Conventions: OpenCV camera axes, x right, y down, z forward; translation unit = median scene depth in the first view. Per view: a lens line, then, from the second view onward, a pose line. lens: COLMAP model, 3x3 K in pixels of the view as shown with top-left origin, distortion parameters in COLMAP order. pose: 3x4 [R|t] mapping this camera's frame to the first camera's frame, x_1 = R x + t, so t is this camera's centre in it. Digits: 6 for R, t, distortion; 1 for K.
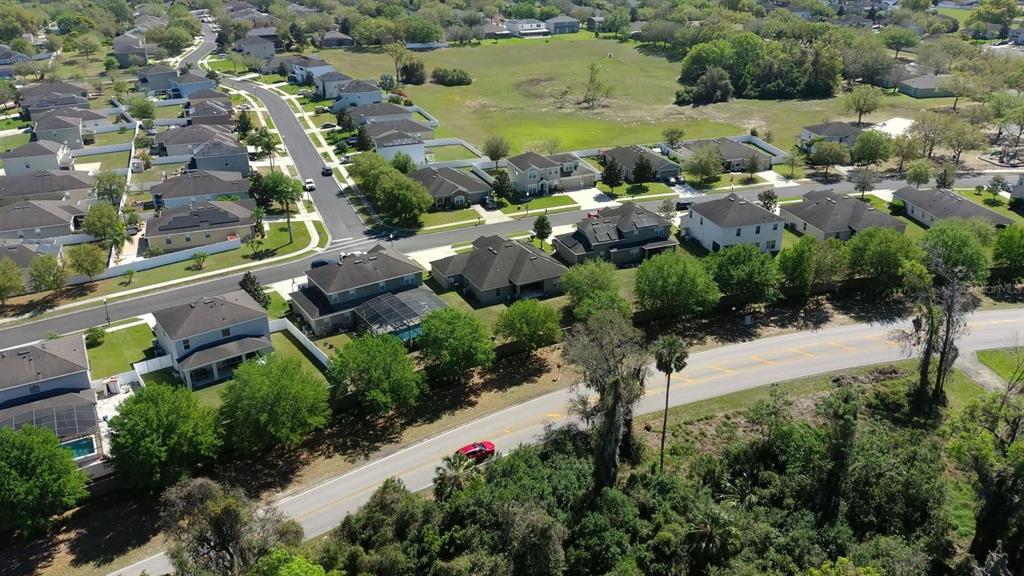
lens RADIAL K [[799.3, 0, 512.0], [0, 799.3, 288.0], [0, 0, 1]] dist [0.083613, -0.160191]
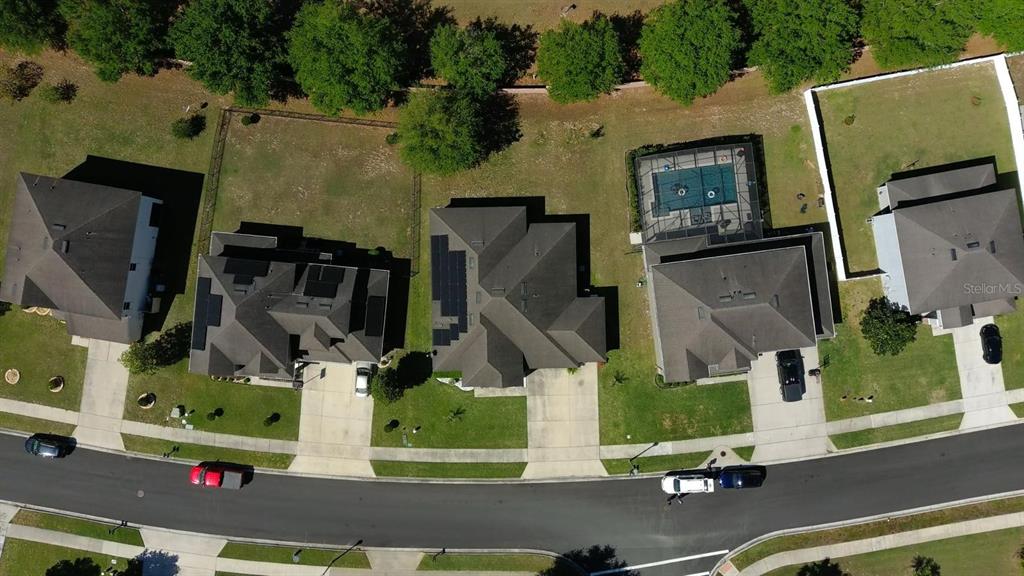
lens RADIAL K [[799.3, 0, 512.0], [0, 799.3, 288.0], [0, 0, 1]] dist [0.083613, -0.160191]
pose [[-0.902598, -0.430300, 0.012573, -0.018337], [0.189574, -0.371090, 0.909040, -0.524889], [-0.386494, 0.822881, 0.416519, 0.633725]]
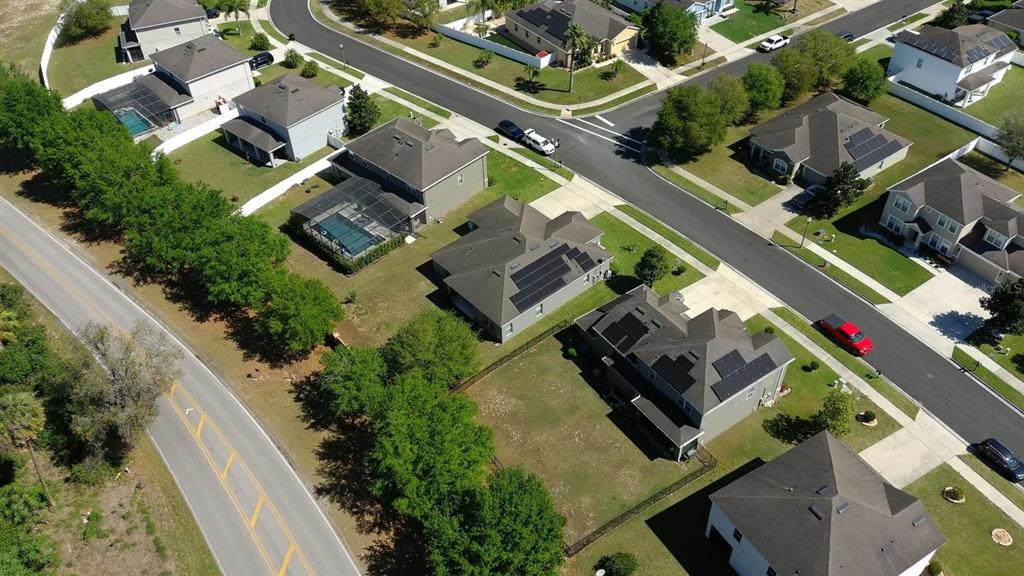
lens RADIAL K [[799.3, 0, 512.0], [0, 799.3, 288.0], [0, 0, 1]] dist [0.083613, -0.160191]
pose [[0.246967, 0.659029, -0.710414, 0.440457], [-0.375982, 0.740859, 0.556566, -0.346965], [0.893110, 0.129649, 0.430751, 0.604300]]
